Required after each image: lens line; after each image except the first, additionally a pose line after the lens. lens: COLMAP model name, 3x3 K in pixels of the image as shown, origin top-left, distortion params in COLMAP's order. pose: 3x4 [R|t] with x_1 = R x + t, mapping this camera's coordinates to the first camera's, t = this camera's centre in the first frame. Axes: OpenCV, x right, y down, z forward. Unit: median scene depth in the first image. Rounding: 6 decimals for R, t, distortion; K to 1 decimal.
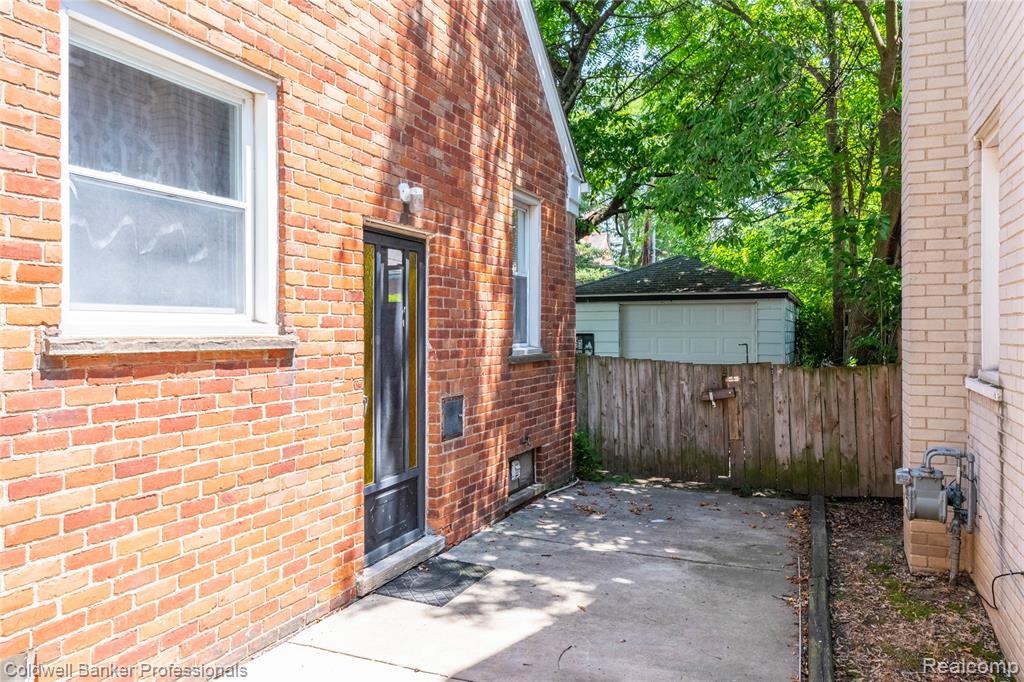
lens RADIAL K [[793.9, 0, 515.7], [0, 793.9, 297.0], [0, 0, 1]] dist [0.006116, -0.014822]
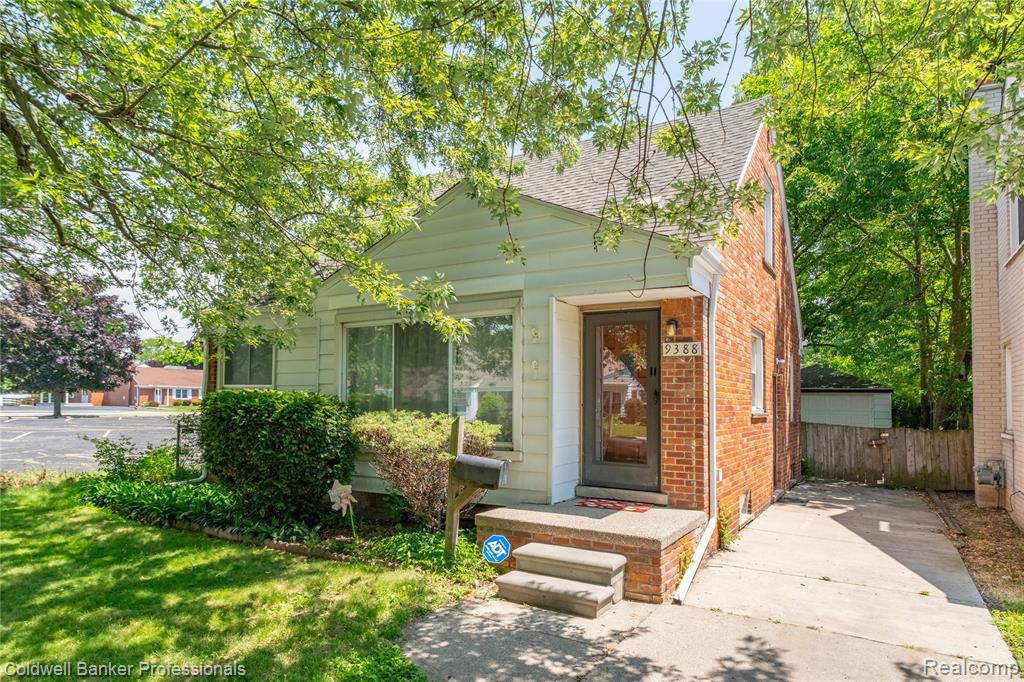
lens RADIAL K [[643.4, 0, 509.9], [0, 643.4, 349.9], [0, 0, 1]] dist [0.000763, 0.002062]
pose [[0.988786, 0.006640, -0.149194, -0.485228], [-0.012468, 0.999194, -0.038163, -0.049025], [0.148820, 0.039595, 0.988071, -0.910071]]
